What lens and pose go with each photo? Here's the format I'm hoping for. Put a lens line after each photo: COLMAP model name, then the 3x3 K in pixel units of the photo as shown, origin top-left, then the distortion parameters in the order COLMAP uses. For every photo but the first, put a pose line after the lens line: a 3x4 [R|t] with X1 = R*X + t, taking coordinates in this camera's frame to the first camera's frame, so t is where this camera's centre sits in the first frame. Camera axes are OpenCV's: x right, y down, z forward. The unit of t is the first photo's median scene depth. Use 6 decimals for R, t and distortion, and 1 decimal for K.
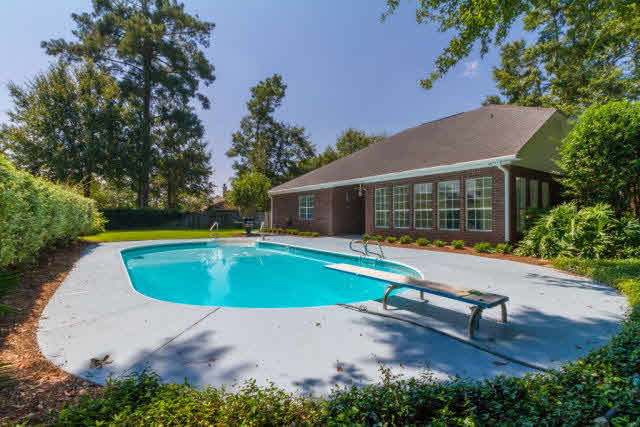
lens RADIAL K [[298.6, 0, 320.0], [0, 298.6, 213.5], [0, 0, 1]] dist [0.003373, 0.000875]
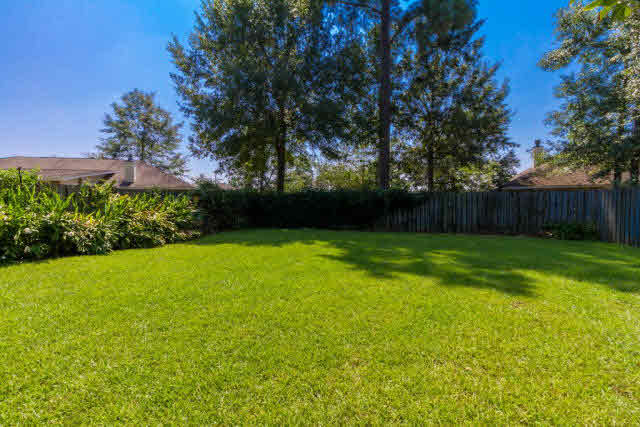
lens RADIAL K [[298.6, 0, 320.0], [0, 298.6, 213.5], [0, 0, 1]] dist [0.003373, 0.000875]
pose [[0.573229, 0.017552, -0.819207, -0.153363], [0.011736, 0.999492, 0.029627, 0.009429], [0.819311, -0.026598, 0.572732, 0.544465]]
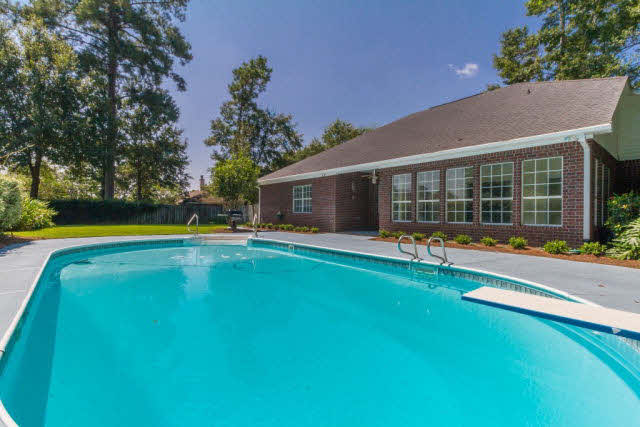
lens RADIAL K [[298.6, 0, 320.0], [0, 298.6, 213.5], [0, 0, 1]] dist [0.003373, 0.000875]
pose [[0.997405, 0.006632, 0.071691, -0.030570], [-0.007393, 0.999919, 0.010352, 0.006496], [-0.071617, -0.010855, 0.997373, 0.074419]]
